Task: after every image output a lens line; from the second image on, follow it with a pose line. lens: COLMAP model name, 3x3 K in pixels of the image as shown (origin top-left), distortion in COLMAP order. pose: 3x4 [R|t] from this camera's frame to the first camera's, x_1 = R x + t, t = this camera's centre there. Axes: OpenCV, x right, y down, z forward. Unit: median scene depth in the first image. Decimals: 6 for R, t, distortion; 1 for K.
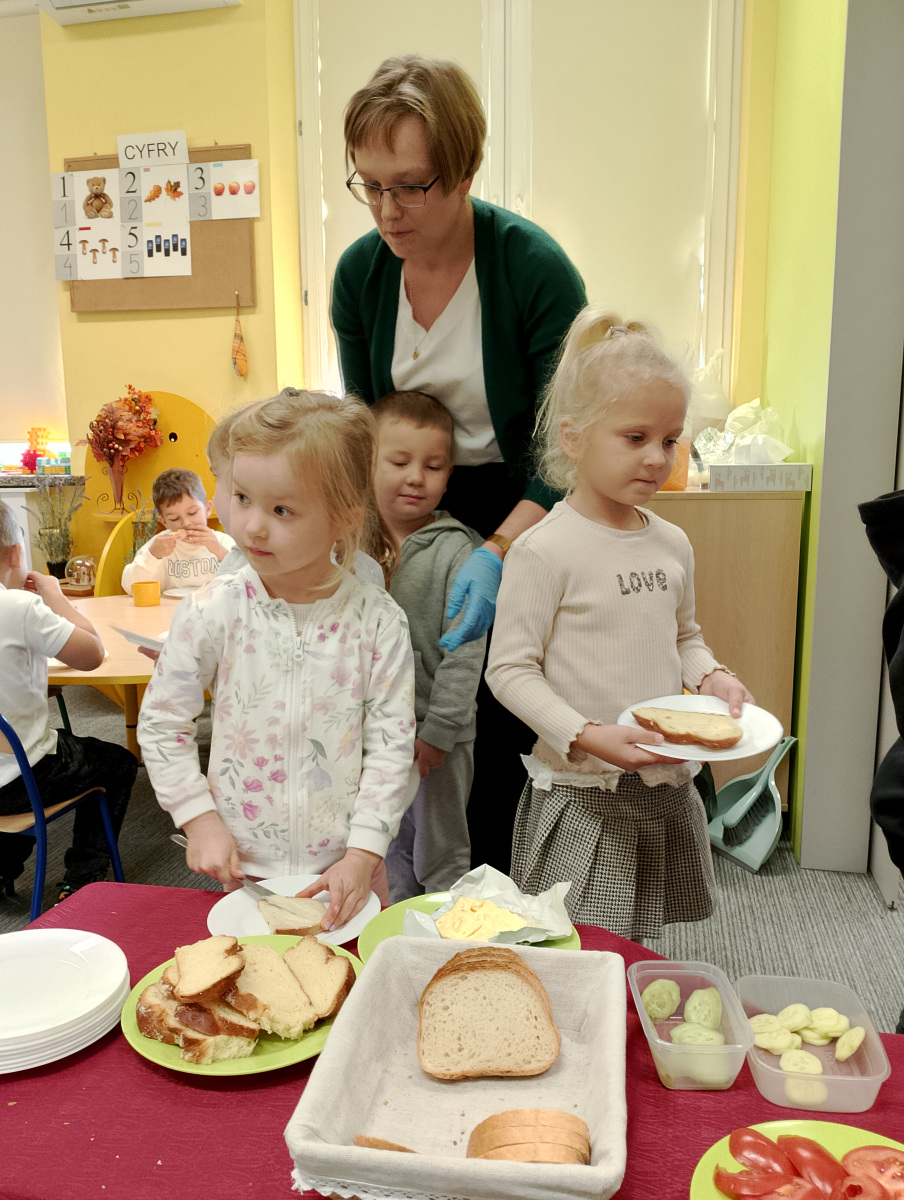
lens RADIAL K [[969.2, 0, 431.8], [0, 969.2, 614.7], [0, 0, 1]] dist [0.030920, -0.091643]
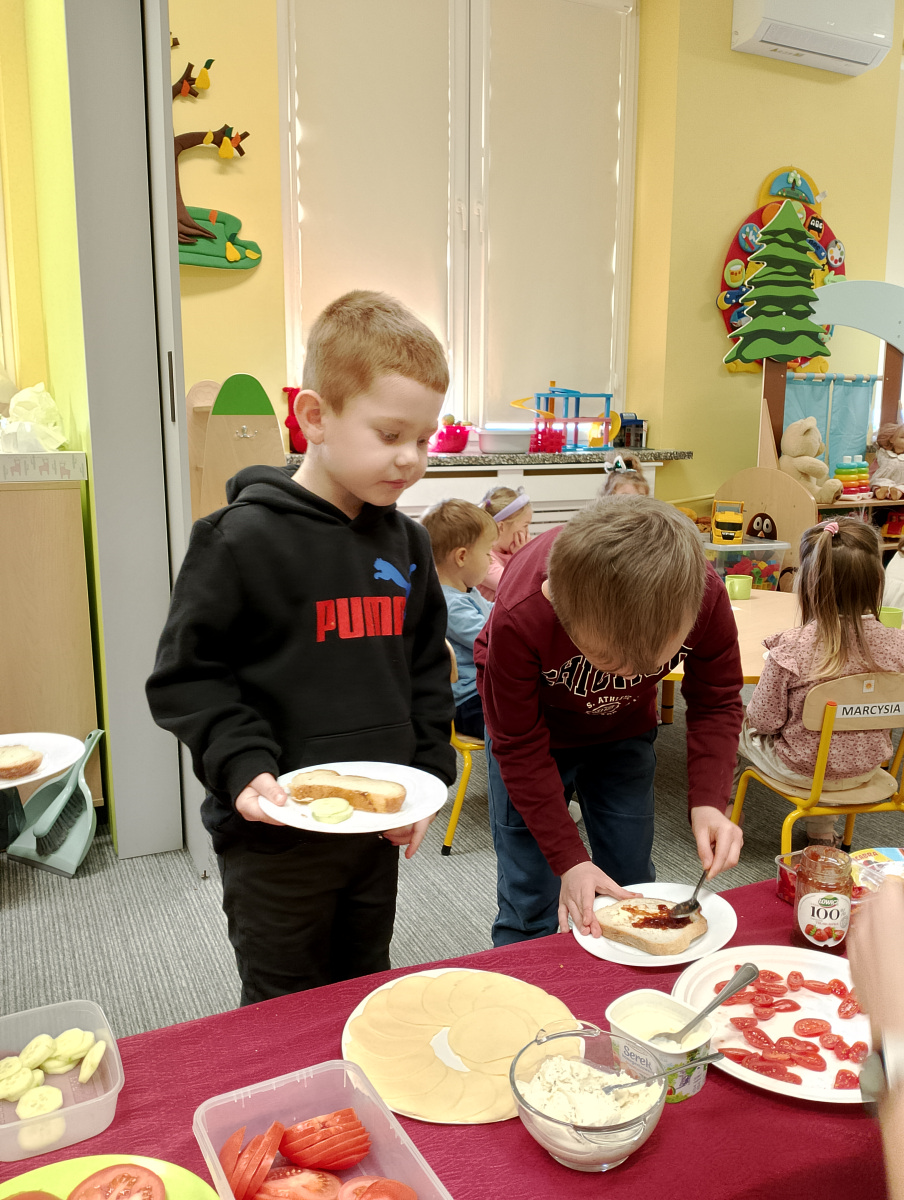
lens RADIAL K [[969.2, 0, 439.7], [0, 969.2, 621.1], [0, 0, 1]] dist [0.030920, -0.091643]
pose [[0.795611, -0.108101, 0.596085, 0.085174], [0.093067, 0.994080, 0.056060, -0.008837], [-0.598617, 0.010874, 0.800962, 0.003402]]
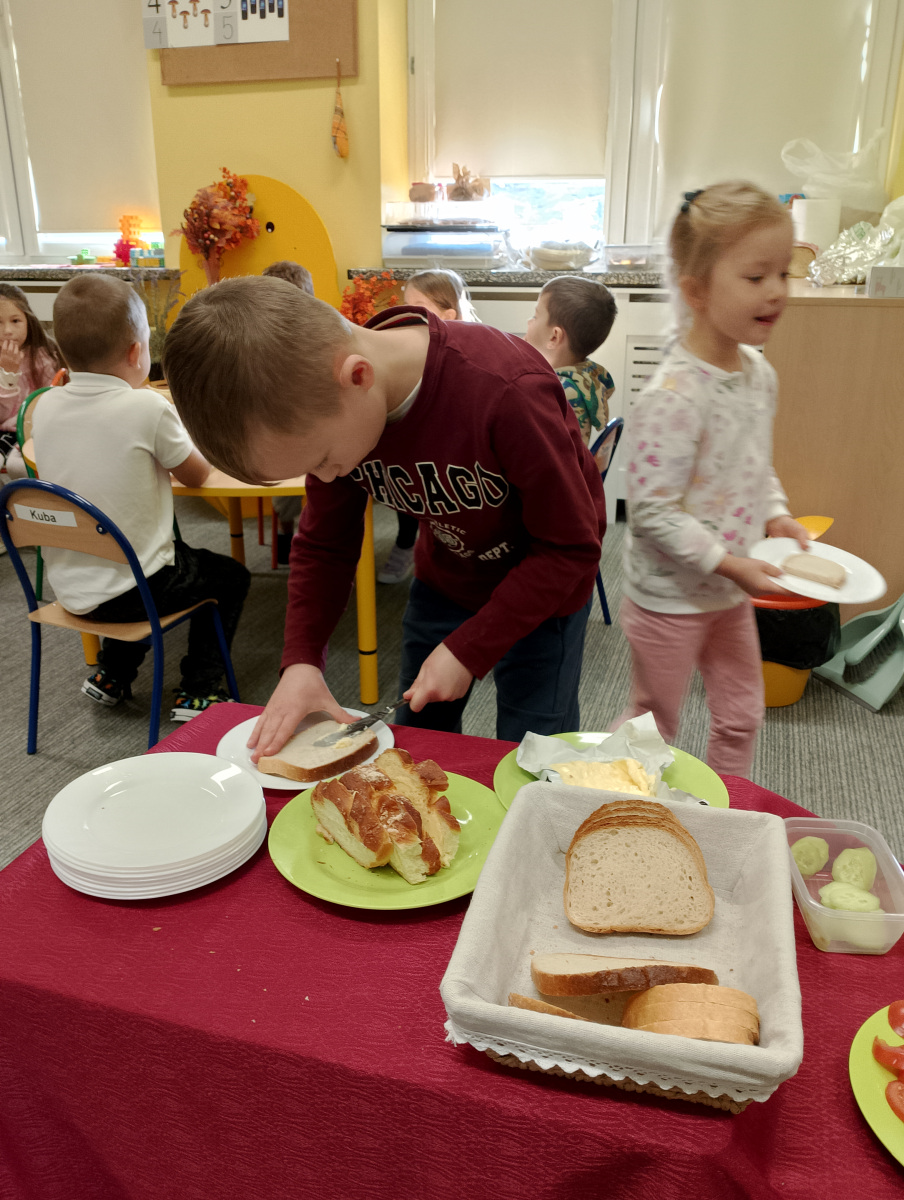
lens RADIAL K [[969.2, 0, 429.6], [0, 969.2, 623.4], [0, 0, 1]] dist [0.030920, -0.091643]
pose [[0.995375, 0.042672, -0.086063, -0.032244], [-0.024262, 0.978549, 0.204583, -0.007342], [0.092947, -0.201548, 0.975059, 0.042354]]
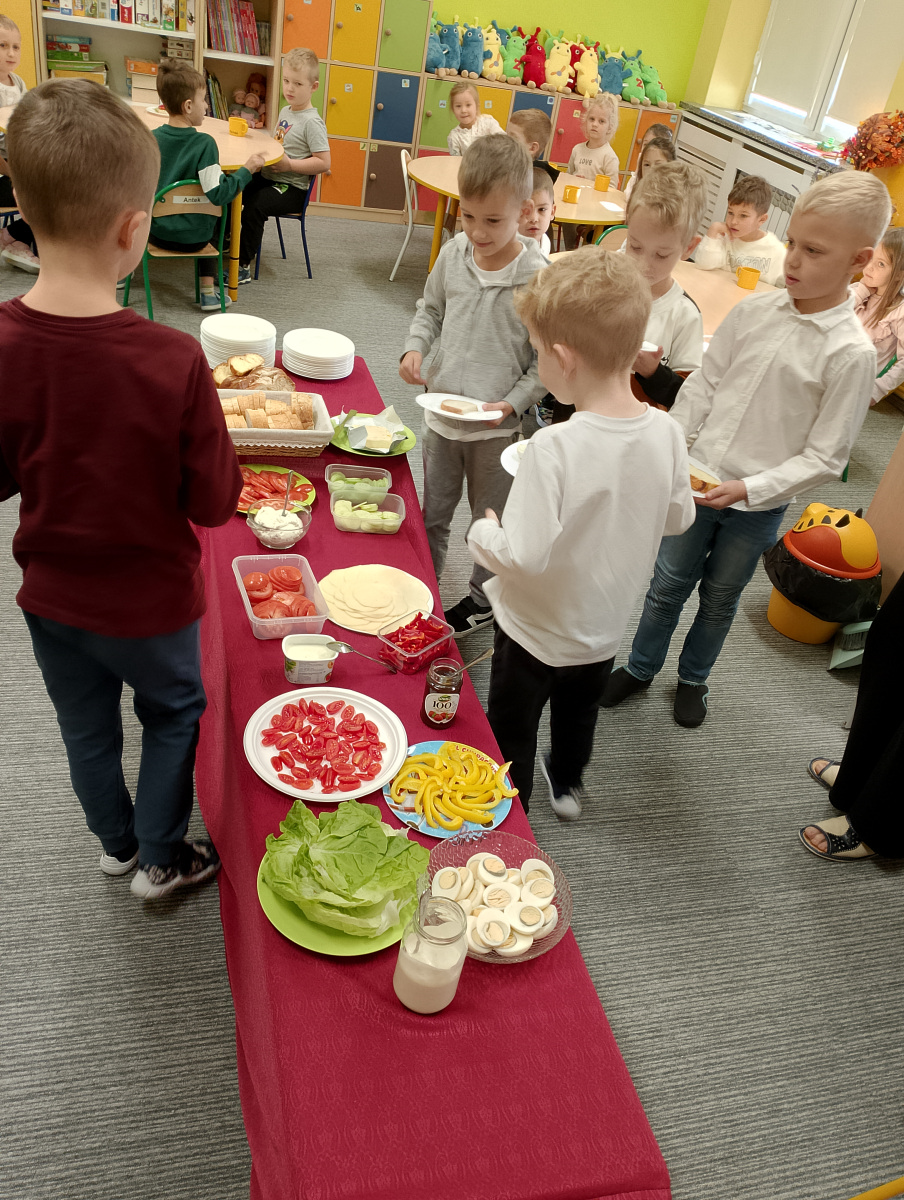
lens RADIAL K [[969.2, 0, 431.2], [0, 969.2, 582.0], [0, 0, 1]] dist [0.030920, -0.091643]
pose [[0.448198, 0.544907, -0.708657, 1.056322], [-0.290927, 0.838497, 0.460744, -0.259084], [0.845269, -0.000337, 0.534341, -0.064051]]
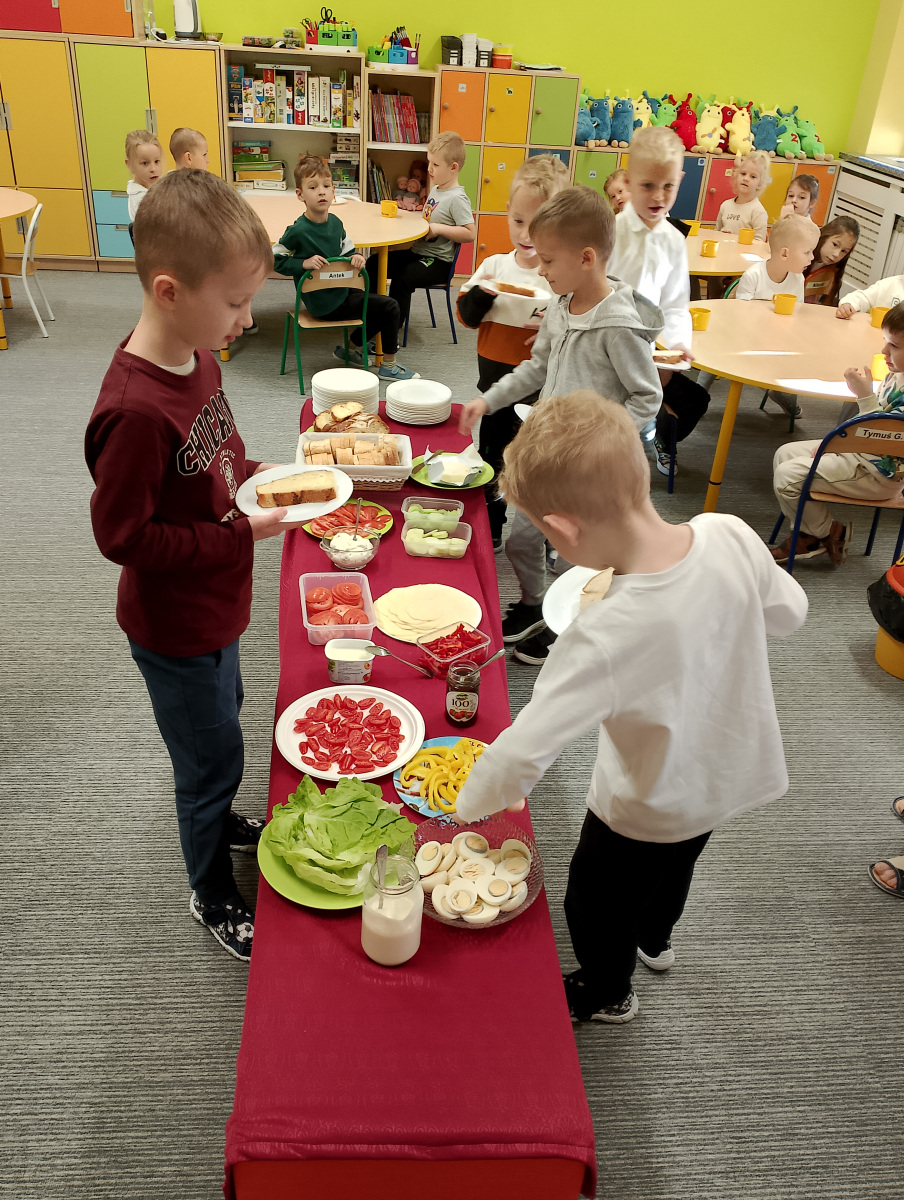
lens RADIAL K [[969.2, 0, 423.3], [0, 969.2, 584.9], [0, 0, 1]] dist [0.030920, -0.091643]
pose [[0.278858, 0.494487, -0.823238, 1.191887], [-0.204175, 0.868172, 0.452316, -0.278086], [0.938377, 0.041953, 0.343059, 0.044043]]
